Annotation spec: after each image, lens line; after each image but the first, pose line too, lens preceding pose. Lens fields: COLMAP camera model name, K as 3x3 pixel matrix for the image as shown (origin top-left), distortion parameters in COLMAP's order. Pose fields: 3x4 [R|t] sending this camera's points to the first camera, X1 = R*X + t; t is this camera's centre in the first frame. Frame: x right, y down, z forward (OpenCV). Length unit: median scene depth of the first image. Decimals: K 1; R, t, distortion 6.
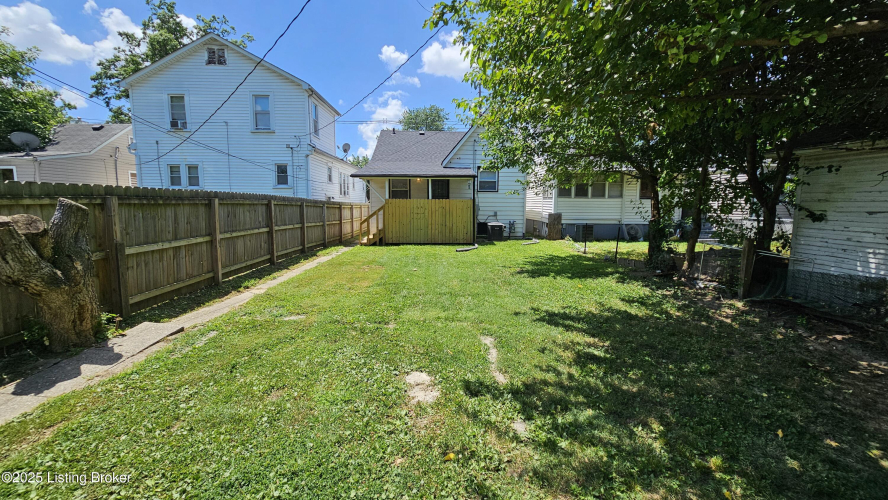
lens RADIAL K [[364.4, 0, 443.0], [0, 364.4, 245.4], [0, 0, 1]] dist [0.000698, 0.000105]
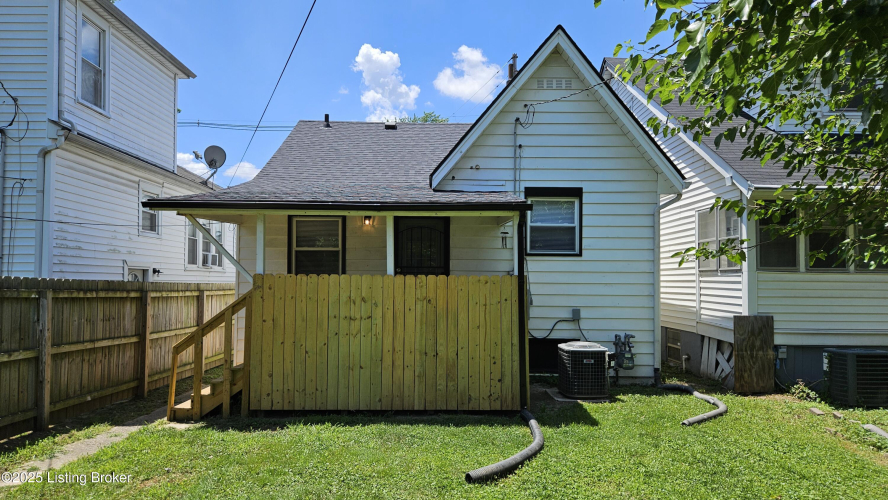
lens RADIAL K [[596.3, 0, 437.0], [0, 596.3, 258.1], [0, 0, 1]] dist [0.077257, -0.067090]
pose [[0.999824, 0.000657, -0.018746, 0.016538], [-0.003484, 0.988502, -0.151166, -0.054907], [0.018431, 0.151205, 0.988331, 0.420751]]
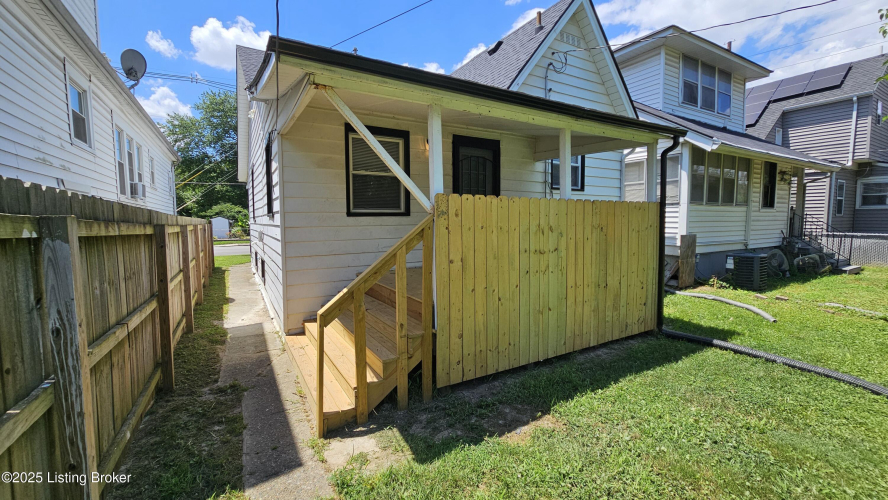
lens RADIAL K [[364.4, 0, 443.0], [0, 364.4, 245.4], [0, 0, 1]] dist [0.000698, 0.000105]
pose [[0.874952, -0.041970, 0.482388, -0.239941], [0.063340, 0.997597, -0.028090, -0.081978], [-0.480050, 0.055132, 0.875507, 0.734365]]
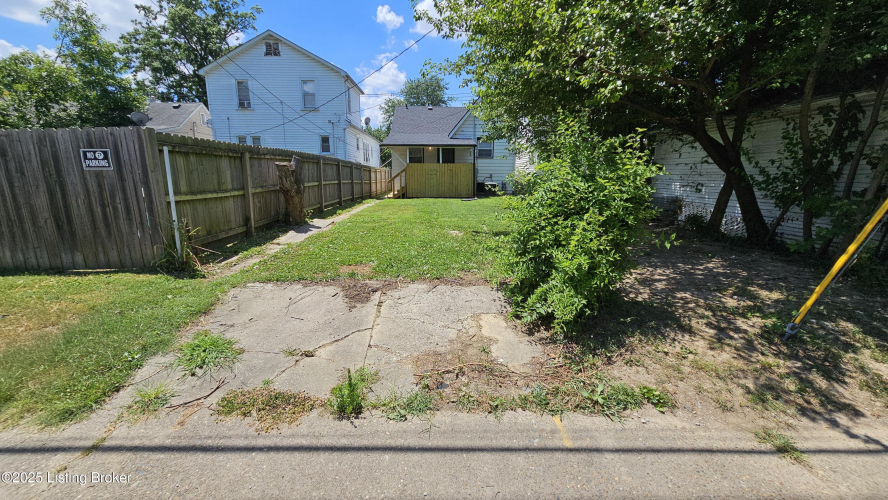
lens RADIAL K [[364.4, 0, 443.0], [0, 364.4, 245.4], [0, 0, 1]] dist [0.000698, 0.000105]
pose [[0.999974, -0.000065, 0.007239, -0.034363], [-0.000515, 0.996792, 0.080036, 0.057339], [-0.007221, -0.080037, 0.996766, -0.304600]]
